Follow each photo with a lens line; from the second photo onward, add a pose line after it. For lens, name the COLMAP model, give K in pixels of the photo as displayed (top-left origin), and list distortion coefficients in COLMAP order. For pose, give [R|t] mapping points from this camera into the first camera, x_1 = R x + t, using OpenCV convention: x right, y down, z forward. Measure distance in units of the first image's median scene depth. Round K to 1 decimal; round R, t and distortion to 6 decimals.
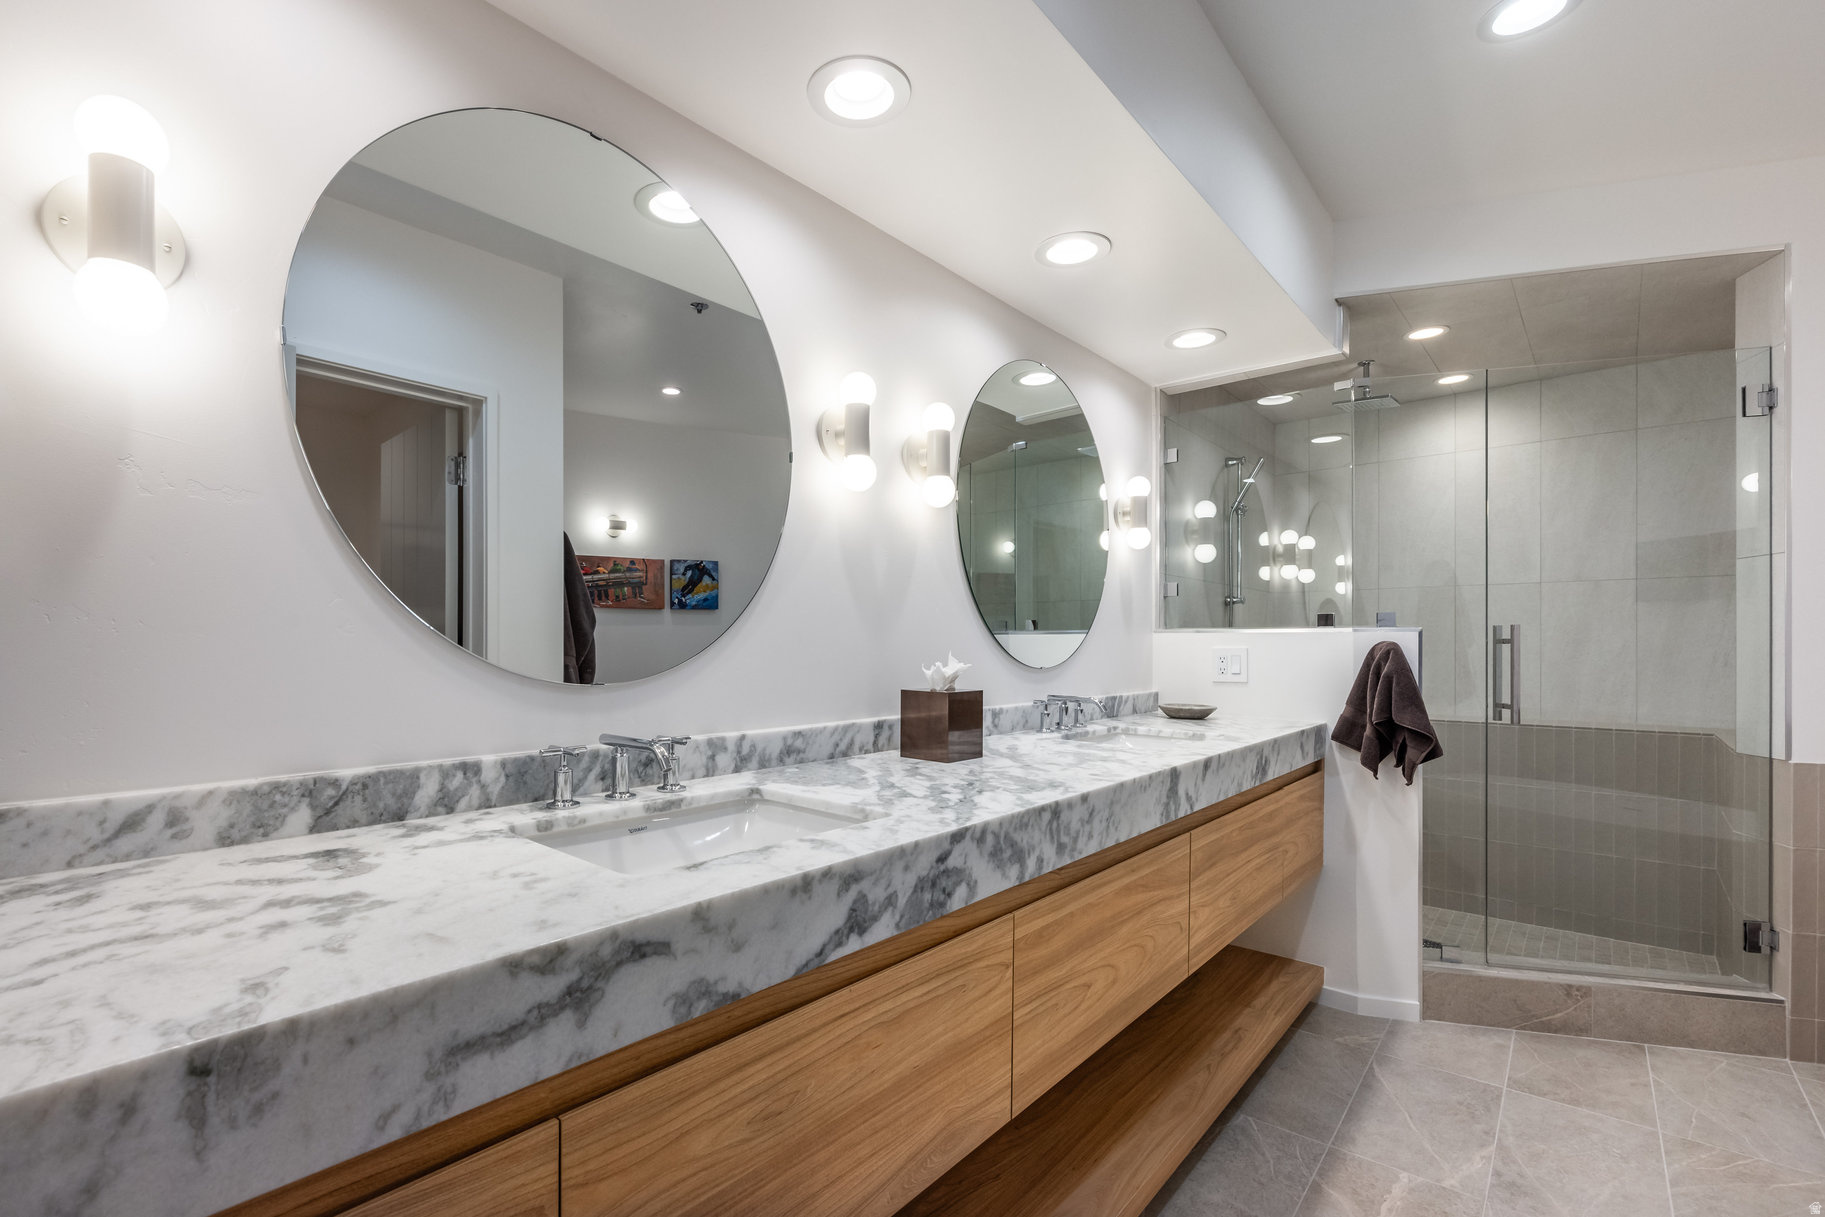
lens RADIAL K [[807.9, 0, 912.4], [0, 807.9, 650.4], [0, 0, 1]] dist [-0.000018, 0.000001]
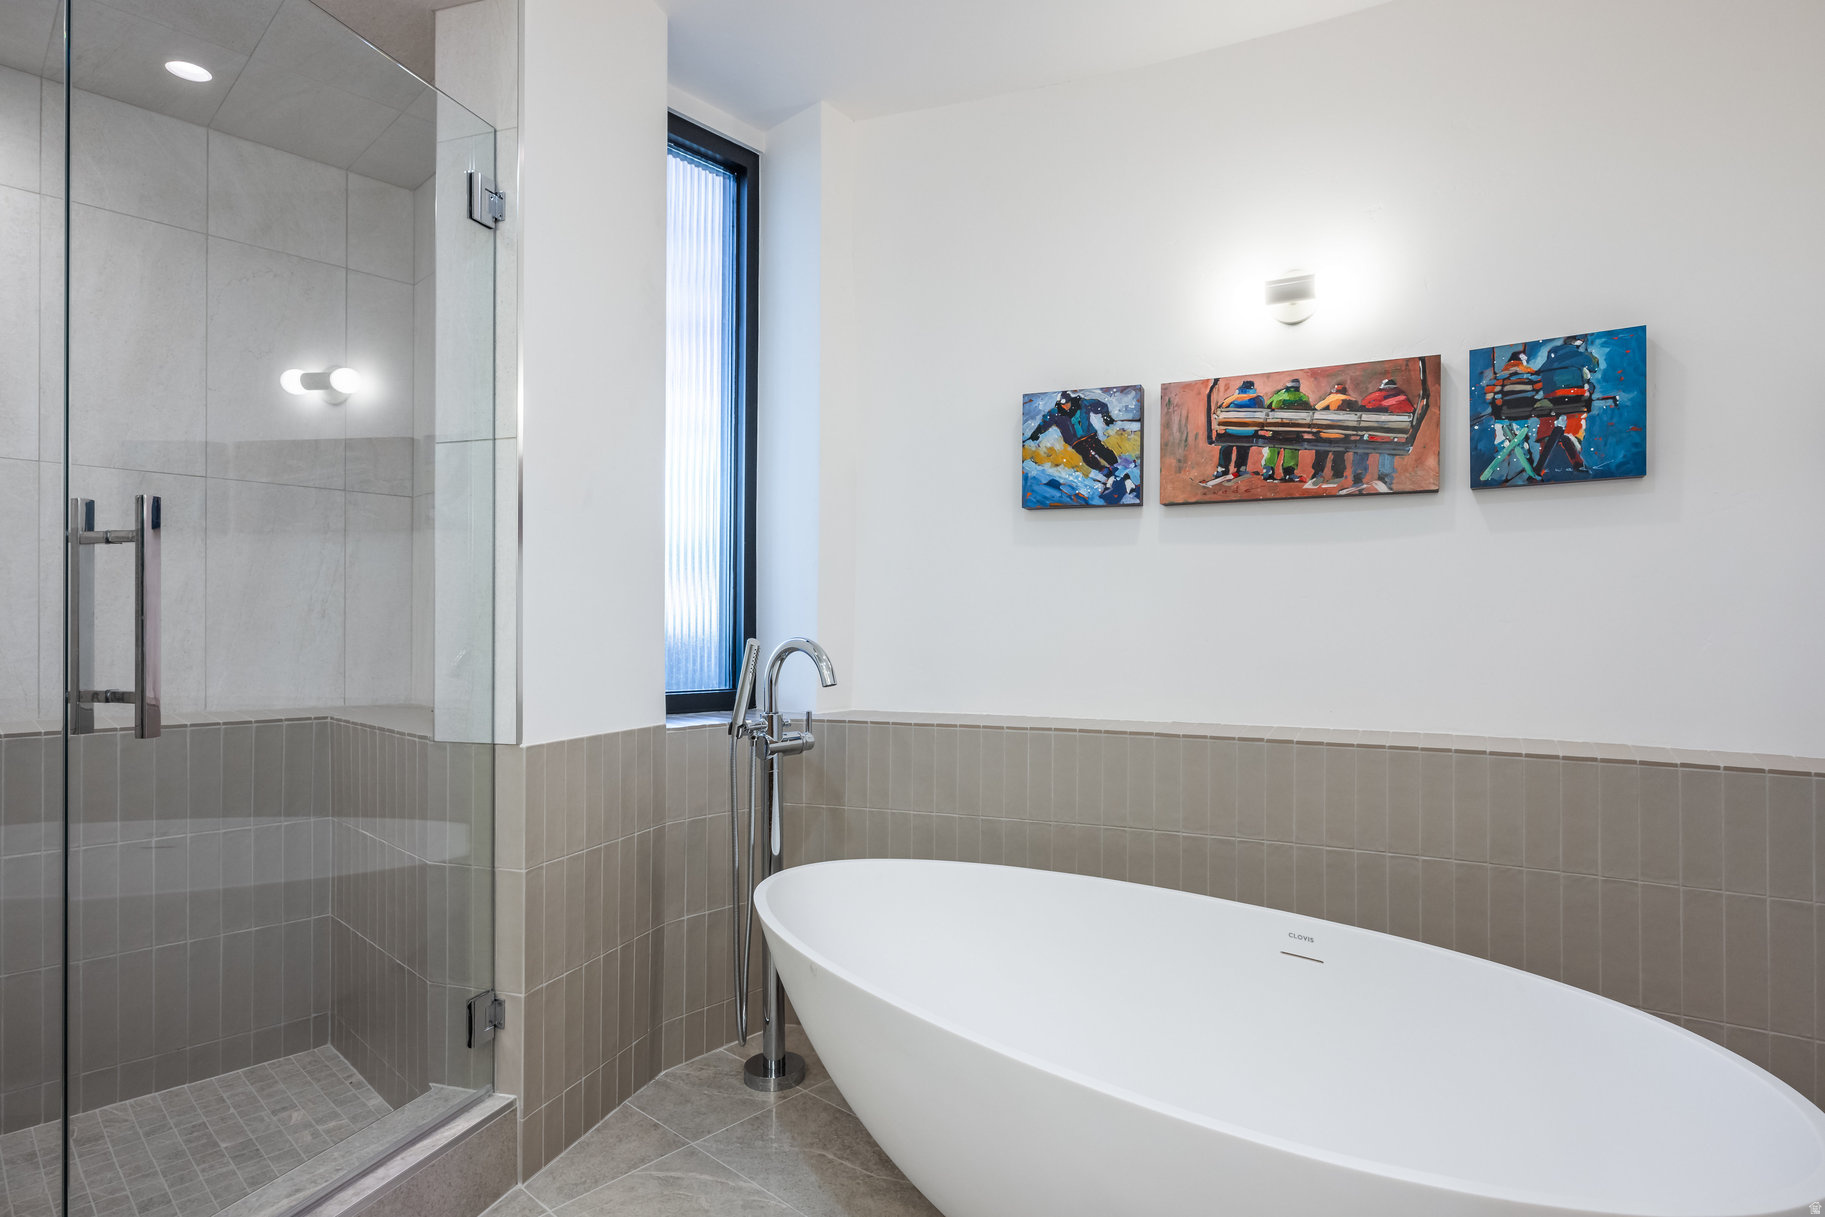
lens RADIAL K [[966.1, 0, 912.2], [0, 966.1, 629.2], [0, 0, 1]] dist [-0.000193, 0.000075]
pose [[0.069810, -0.000556, 0.997560, 0.286366], [-0.003564, 0.999993, 0.000807, 0.036606], [-0.997554, -0.003611, 0.069807, 0.595038]]
